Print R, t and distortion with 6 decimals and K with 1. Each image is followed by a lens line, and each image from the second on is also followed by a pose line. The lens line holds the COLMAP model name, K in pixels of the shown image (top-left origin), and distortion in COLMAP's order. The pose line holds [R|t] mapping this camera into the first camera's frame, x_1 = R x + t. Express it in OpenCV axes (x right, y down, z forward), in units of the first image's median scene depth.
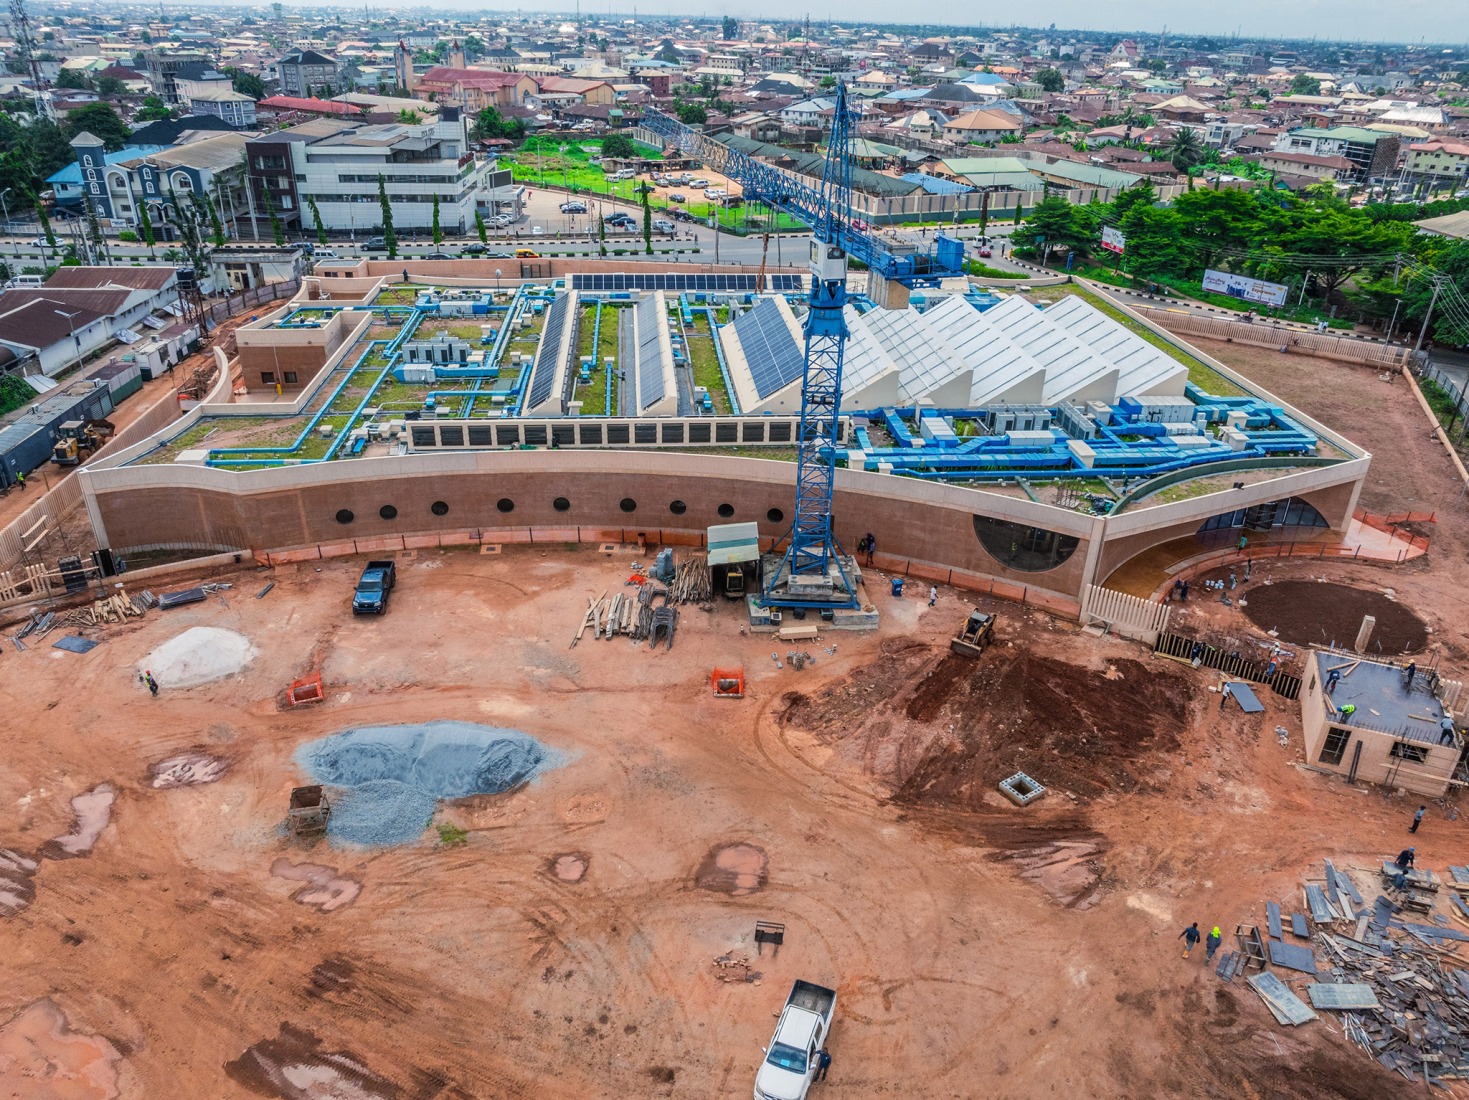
lens RADIAL K [[1034.1, 0, 734.5], [0, 1034.1, 550.0], [0, 0, 1]] dist [-0.049924, 0.024336]
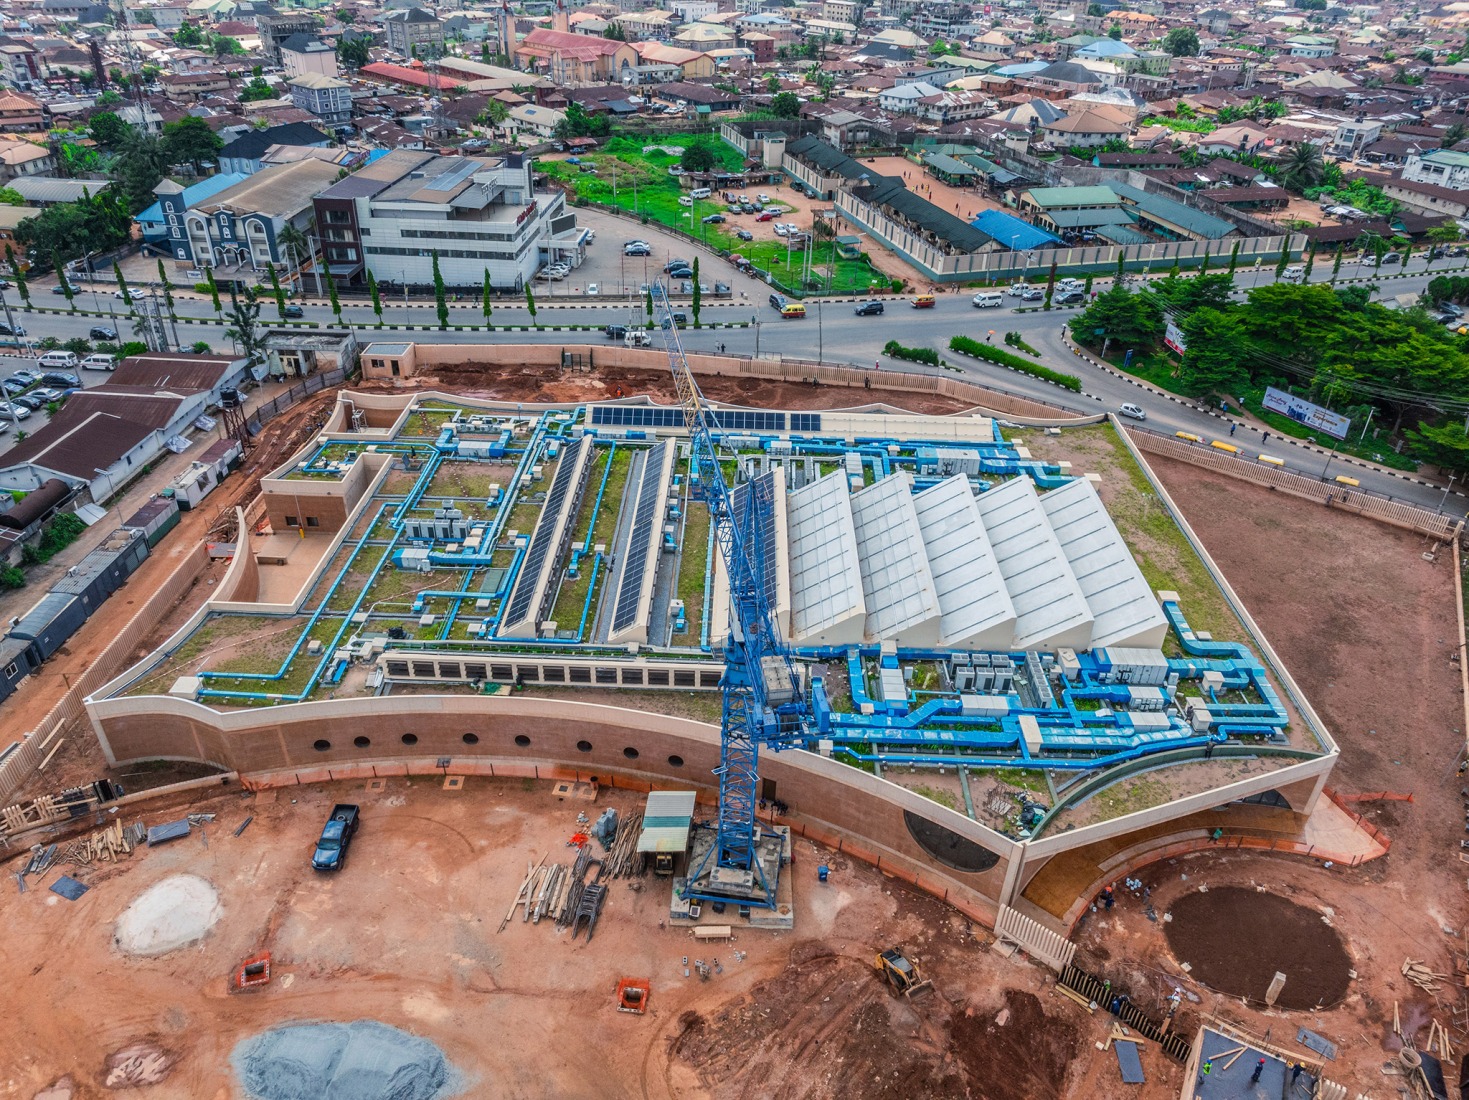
lens RADIAL K [[1034.1, 0, 734.5], [0, 1034.1, 550.0], [0, 0, 1]] dist [-0.049924, 0.024336]
pose [[0.993297, 0.065024, -0.095570, 0.131206], [-0.057403, 0.995105, 0.080436, -0.325594], [0.100333, -0.074411, 0.992167, -0.008380]]
